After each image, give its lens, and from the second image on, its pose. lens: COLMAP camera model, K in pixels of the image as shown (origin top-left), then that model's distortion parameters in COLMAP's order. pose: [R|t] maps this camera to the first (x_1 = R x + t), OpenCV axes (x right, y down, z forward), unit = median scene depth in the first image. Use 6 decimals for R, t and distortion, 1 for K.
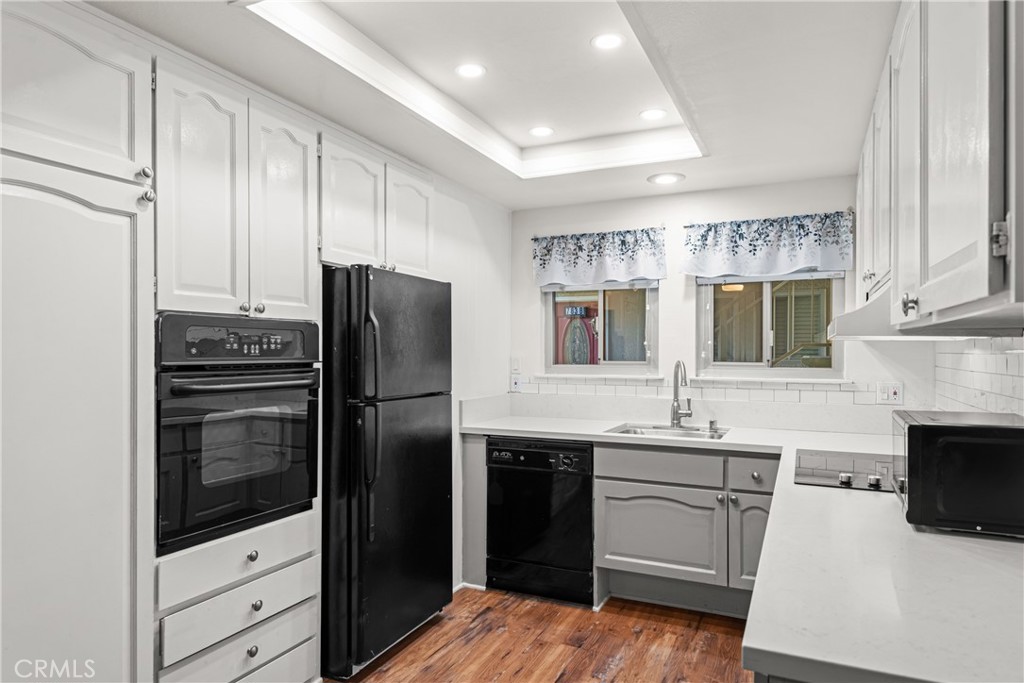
lens RADIAL K [[638.0, 0, 508.0], [0, 638.0, 351.2], [0, 0, 1]] dist [0.021542, -0.003275]
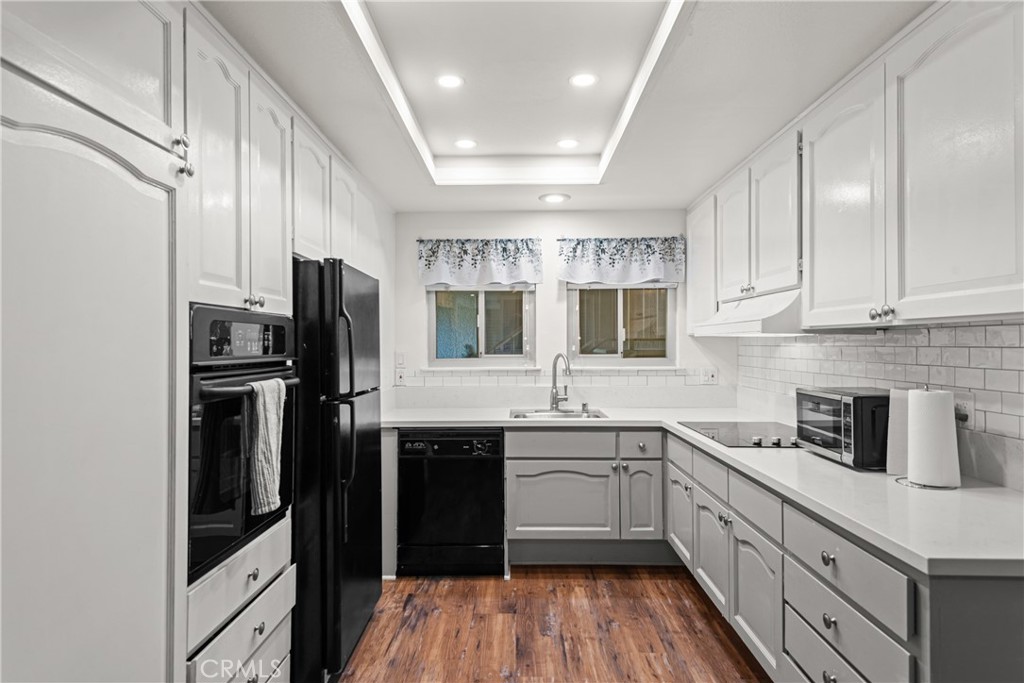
lens RADIAL K [[590.0, 0, 511.0], [0, 590.0, 339.1], [0, 0, 1]] dist [0.049642, -0.036086]
pose [[0.909757, -0.001285, 0.415140, -0.265787], [0.005661, 0.999941, -0.009311, -0.002144], [-0.415103, 0.010821, 0.909710, 0.050097]]
